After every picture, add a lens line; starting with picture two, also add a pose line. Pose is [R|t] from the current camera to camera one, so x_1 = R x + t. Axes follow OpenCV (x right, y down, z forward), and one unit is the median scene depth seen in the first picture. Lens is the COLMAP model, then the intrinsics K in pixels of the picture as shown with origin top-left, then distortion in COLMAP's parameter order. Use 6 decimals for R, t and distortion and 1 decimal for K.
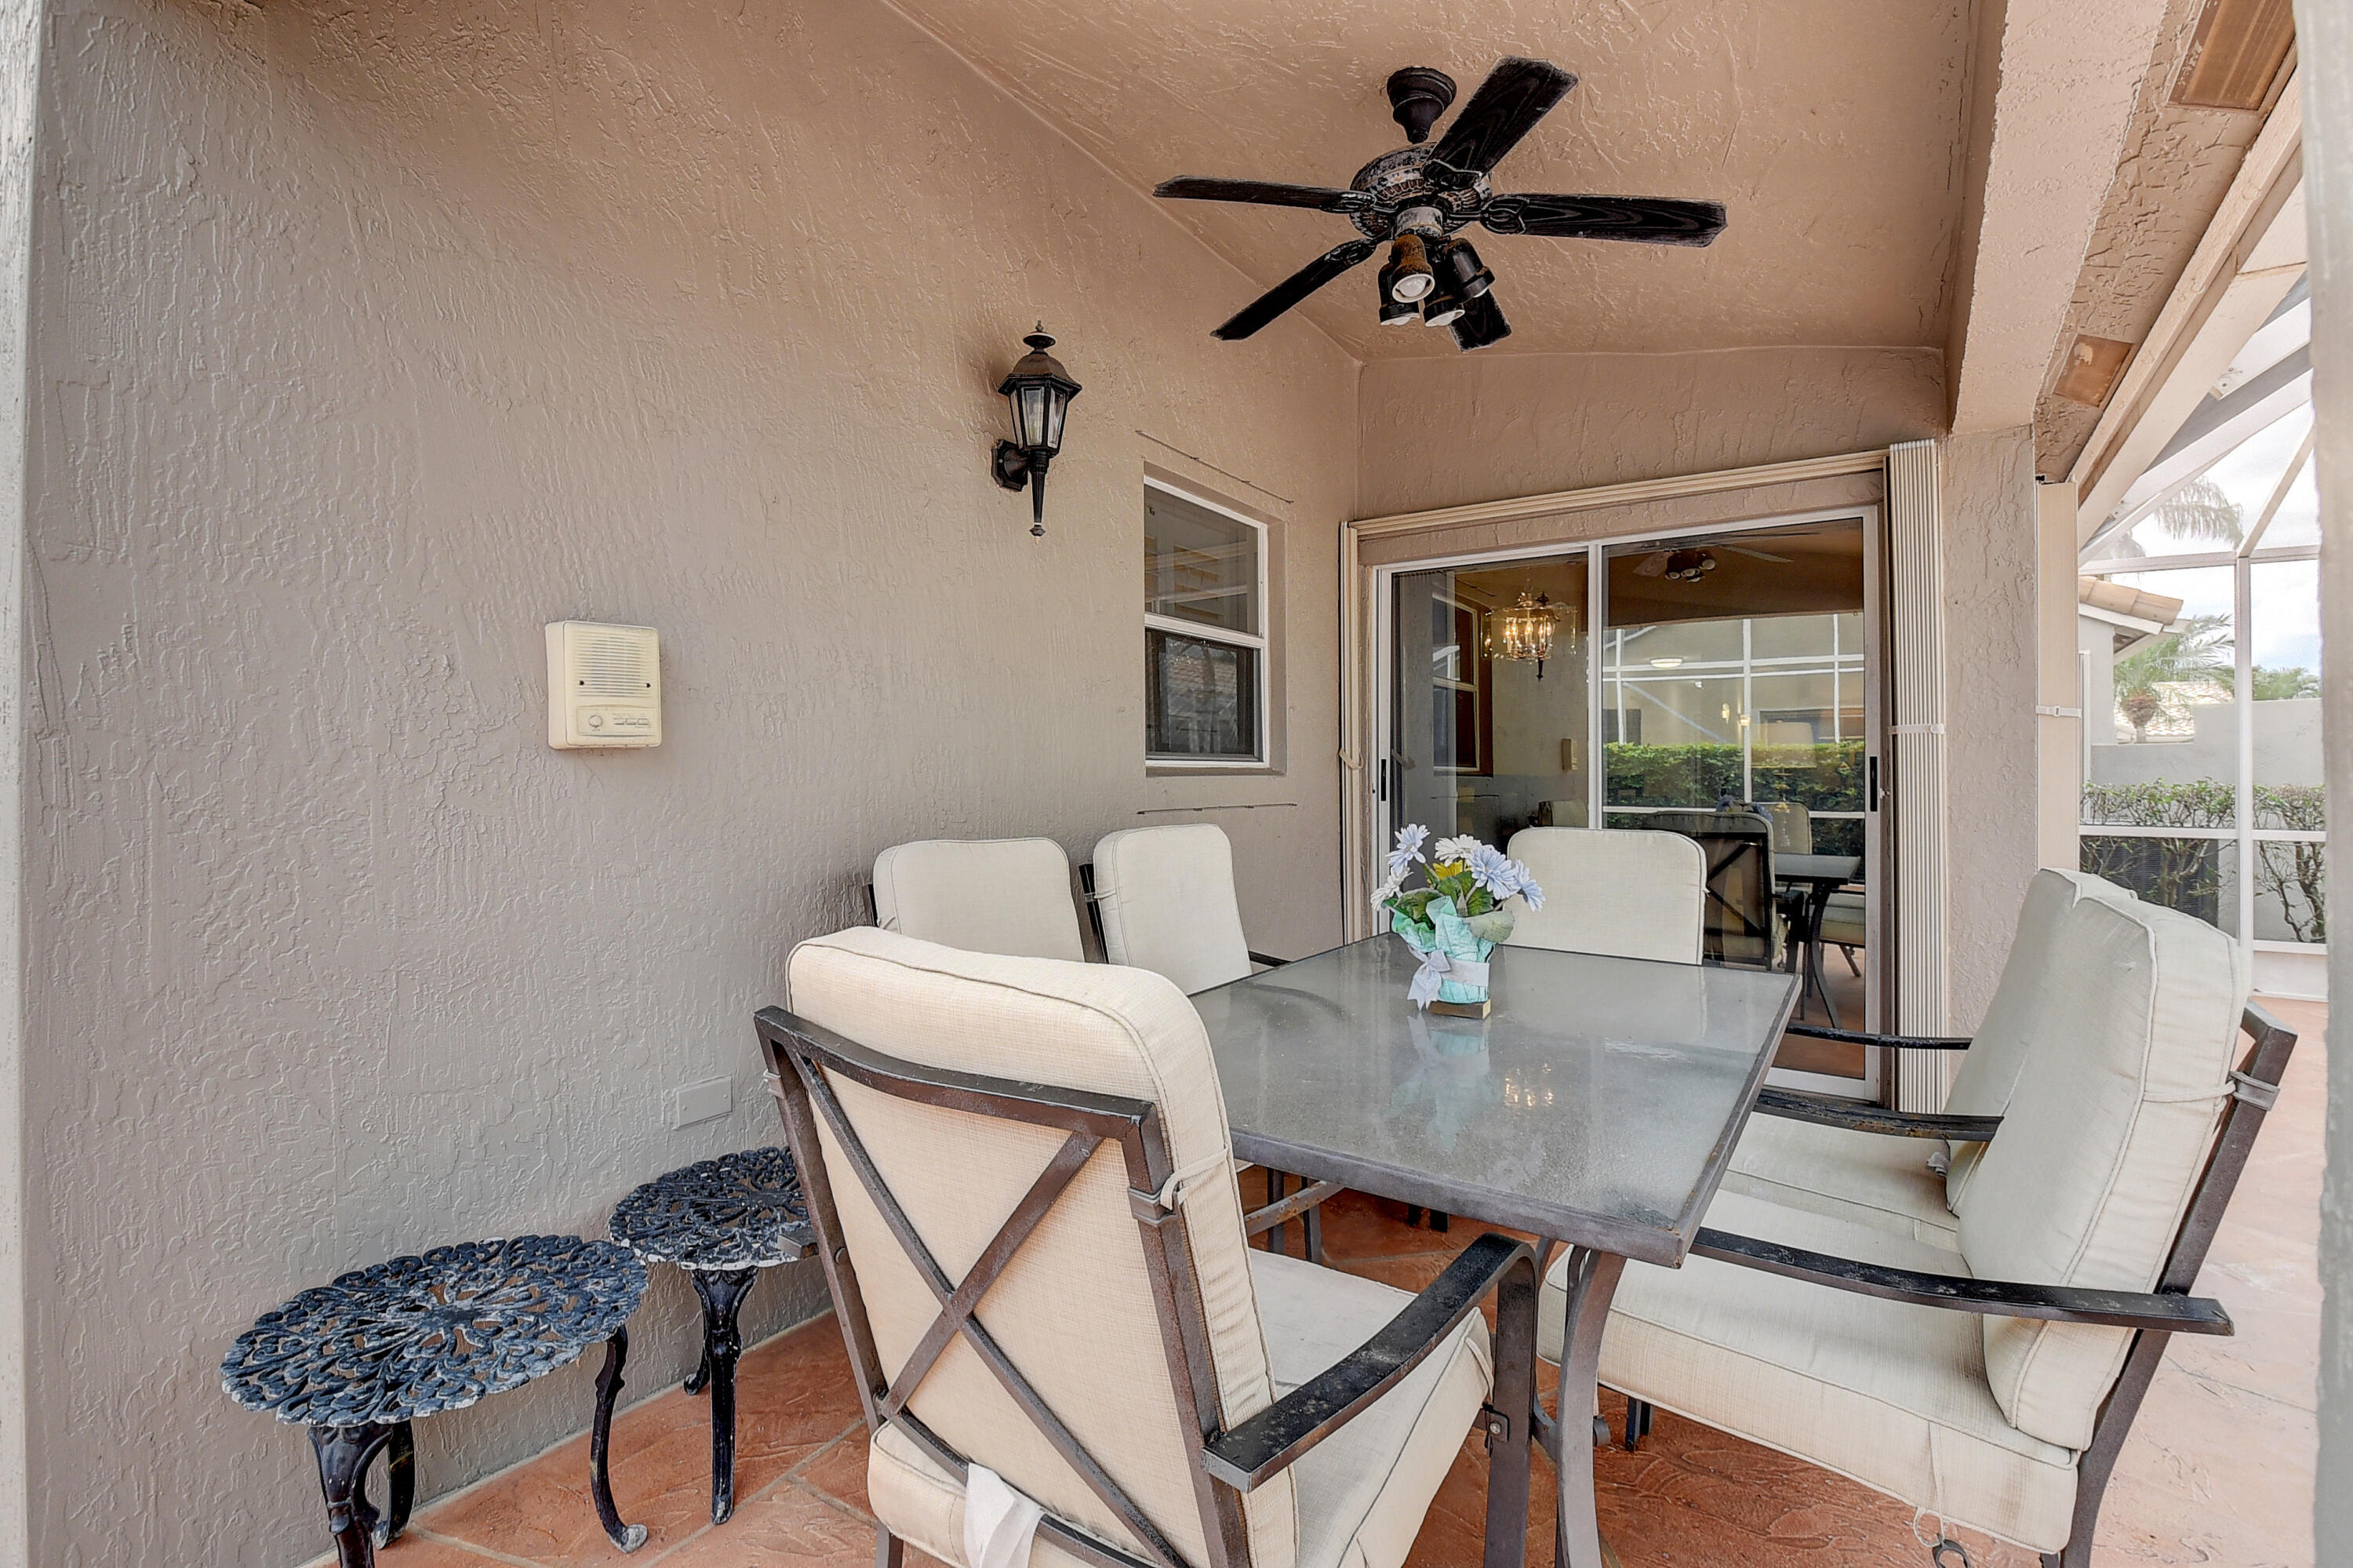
lens RADIAL K [[1025.7, 0, 1168.5], [0, 1025.7, 769.2], [0, 0, 1]] dist [-0.011700, -0.005811]
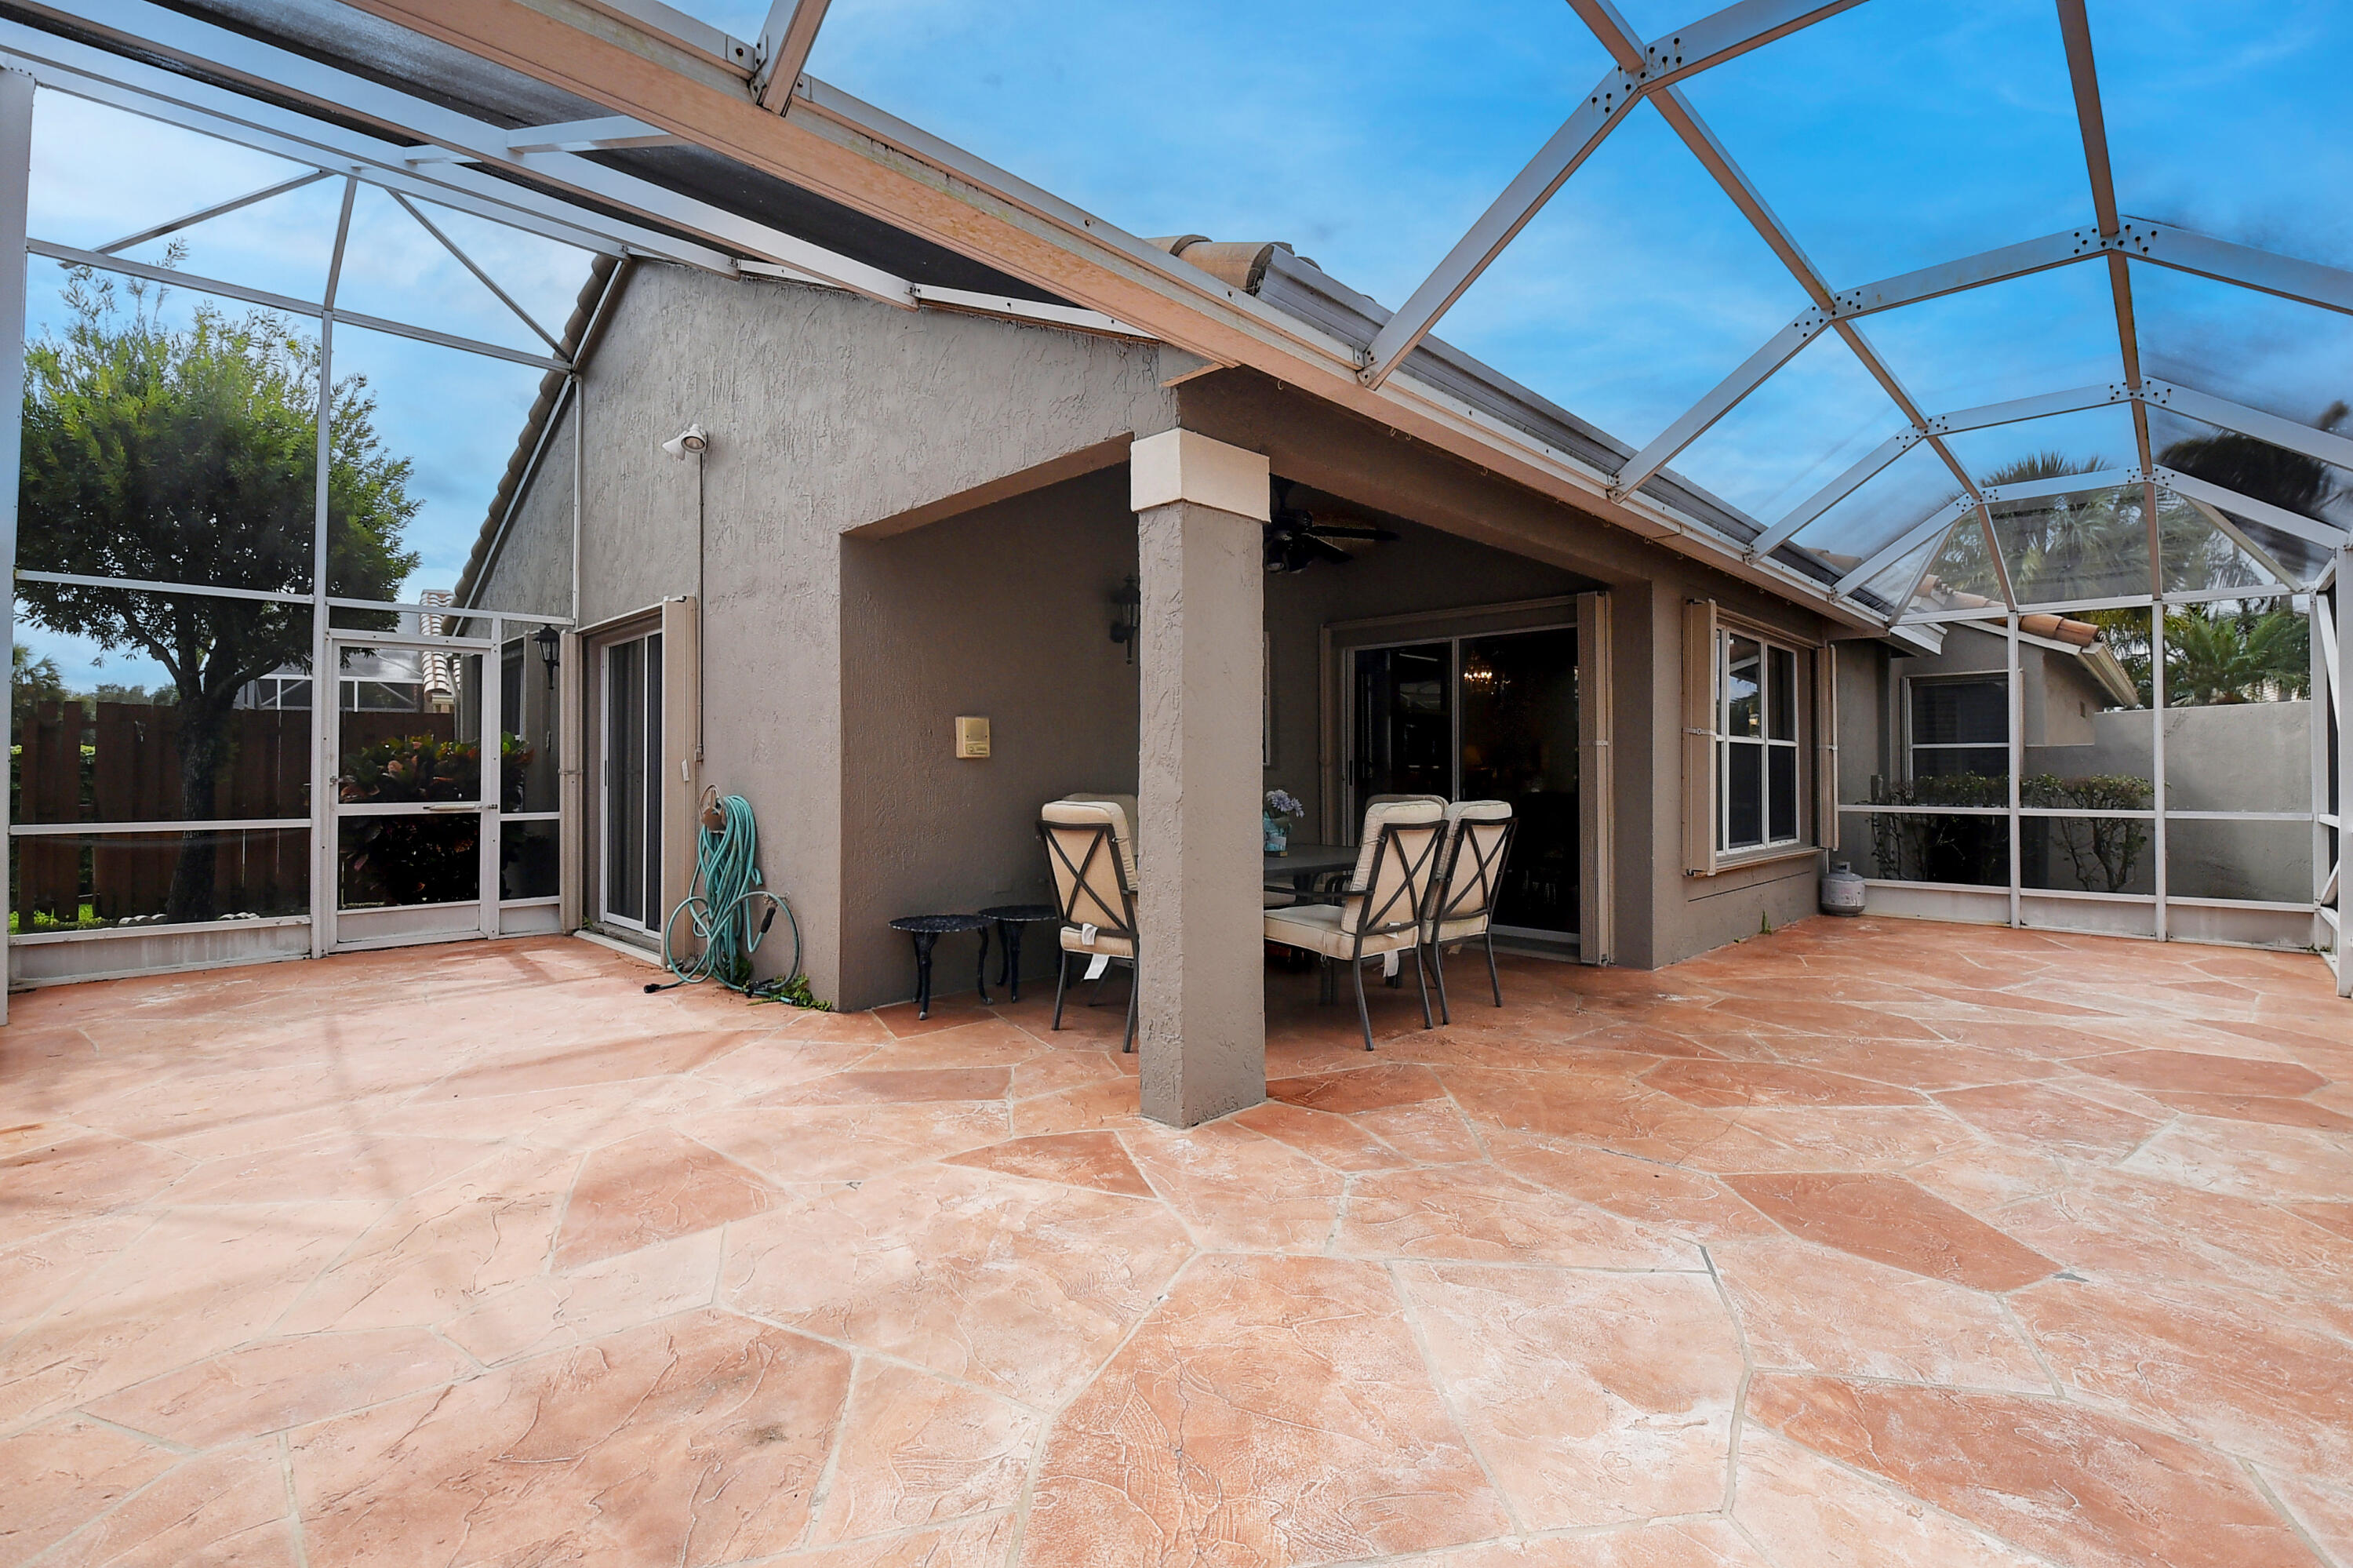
lens RADIAL K [[1025.7, 0, 1174.4], [0, 1025.7, 765.8], [0, 0, 1]] dist [-0.011700, -0.005811]
pose [[0.985108, -0.004862, -0.171868, 0.543077], [0.003983, 0.999977, -0.005458, 0.019535], [0.171890, 0.004693, 0.985105, -1.862477]]
